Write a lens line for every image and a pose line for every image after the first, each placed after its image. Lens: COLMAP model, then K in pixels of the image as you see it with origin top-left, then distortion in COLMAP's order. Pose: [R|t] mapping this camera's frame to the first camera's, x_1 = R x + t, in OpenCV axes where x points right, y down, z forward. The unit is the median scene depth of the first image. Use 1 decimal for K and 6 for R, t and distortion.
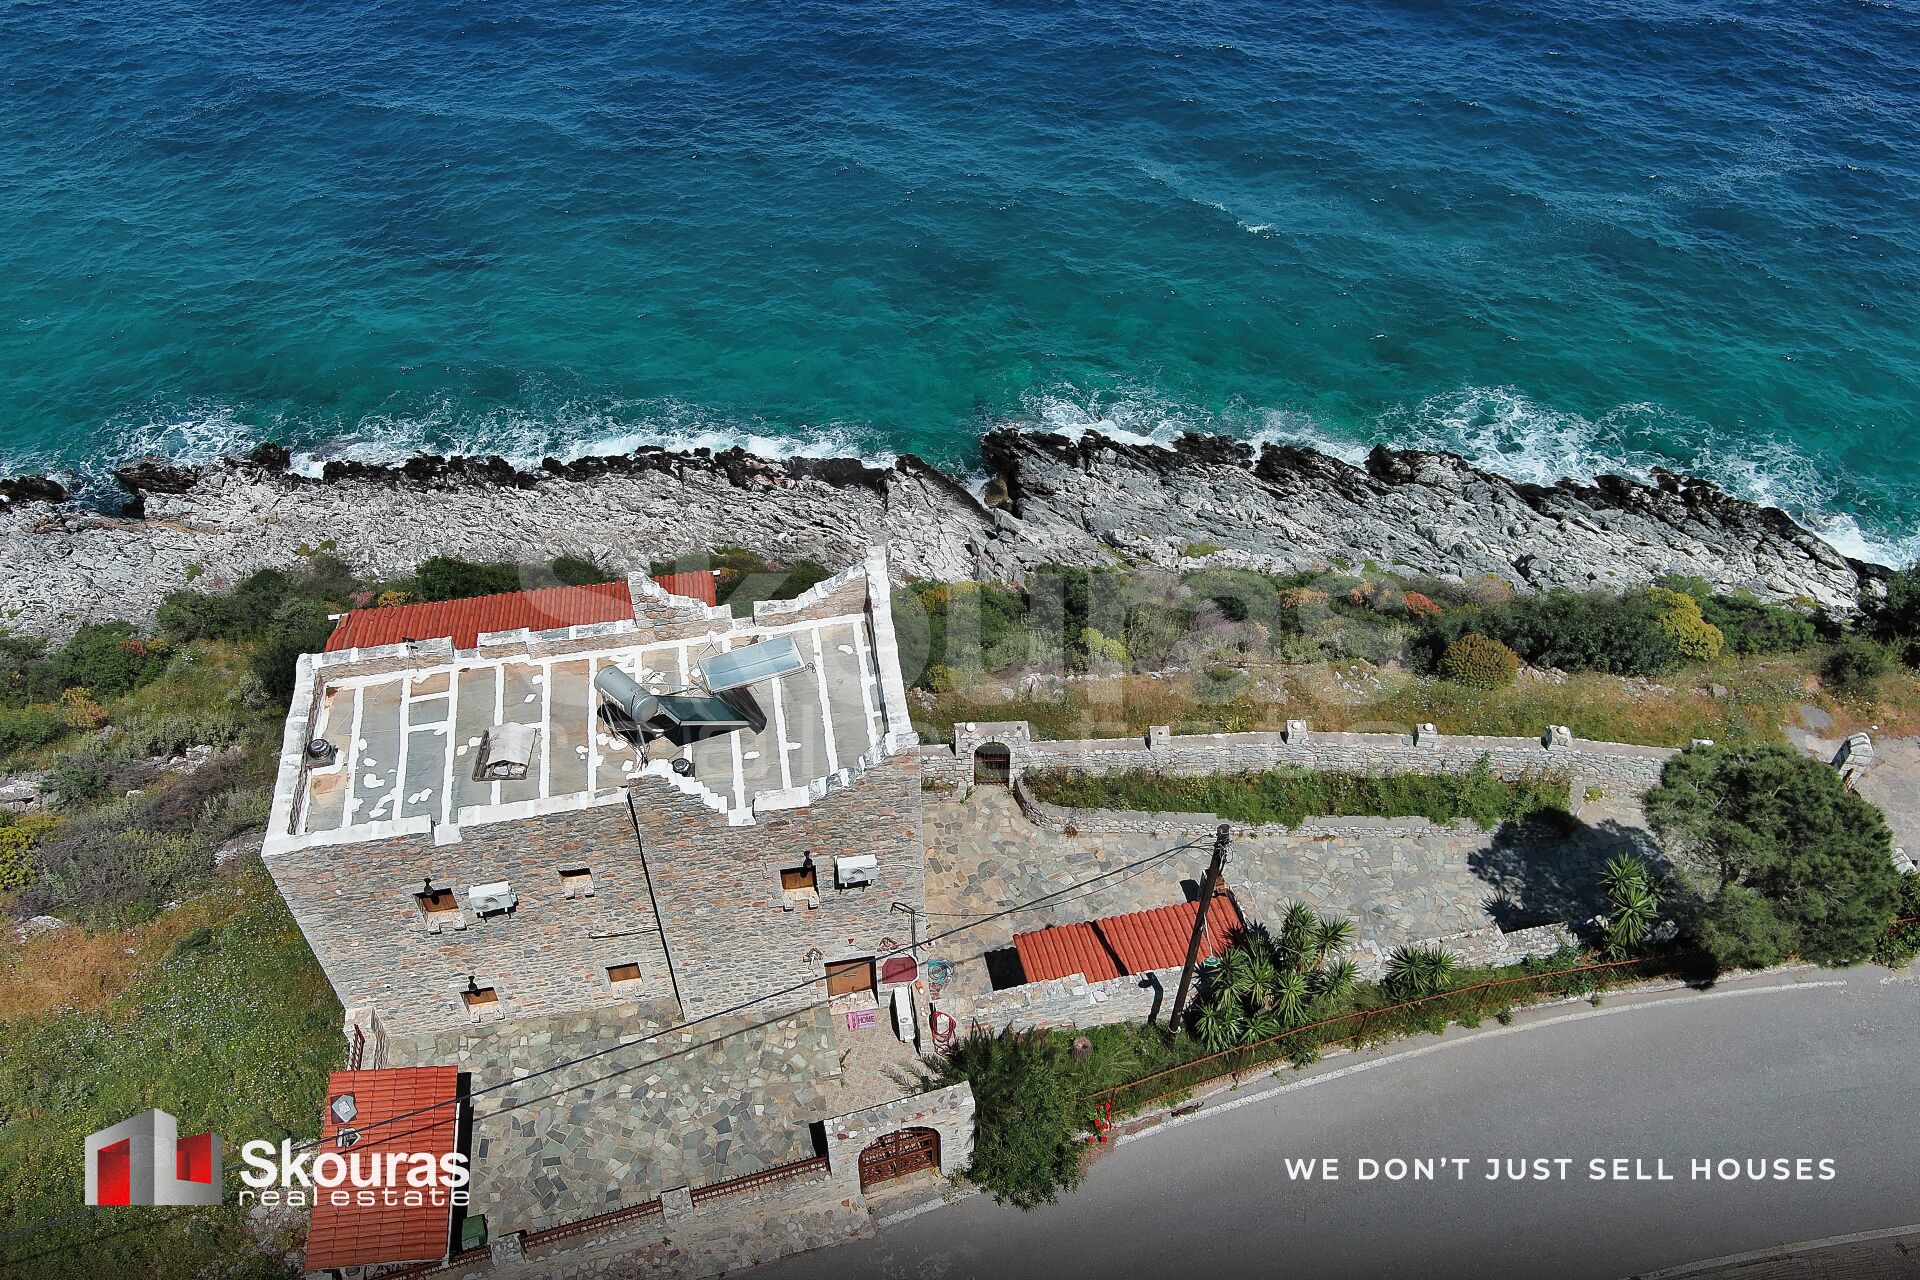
lens RADIAL K [[1478.2, 0, 959.7], [0, 1478.2, 645.8], [0, 0, 1]] dist [0.009087, -0.004899]
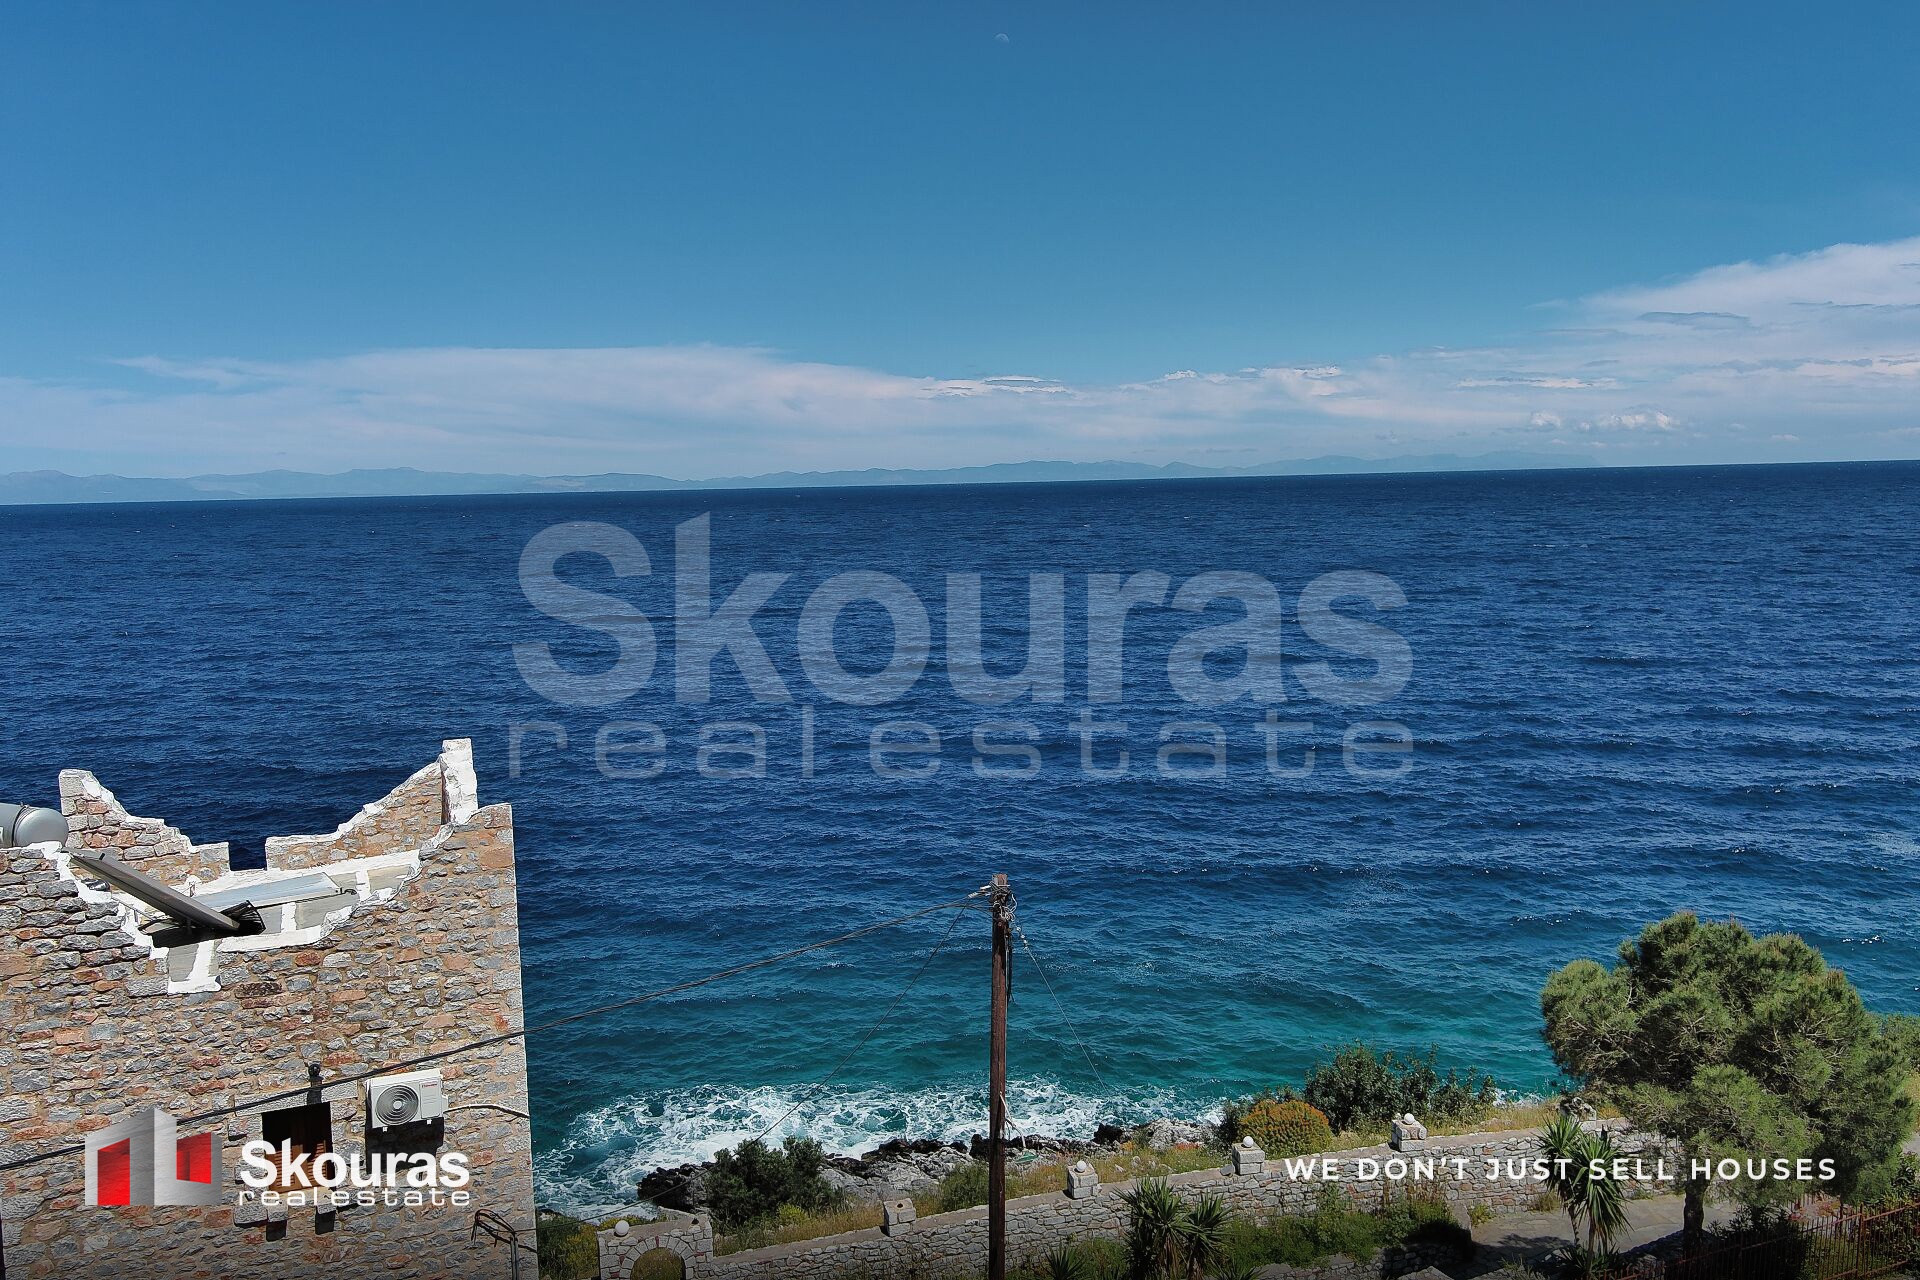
lens RADIAL K [[1478.2, 0, 958.8], [0, 1478.2, 636.8], [0, 0, 1]] dist [0.009087, -0.004899]
pose [[0.969011, -0.049855, 0.241934, 0.006513], [0.192888, 0.764557, -0.615018, 0.297443], [-0.154310, 0.642625, 0.750481, 0.299652]]
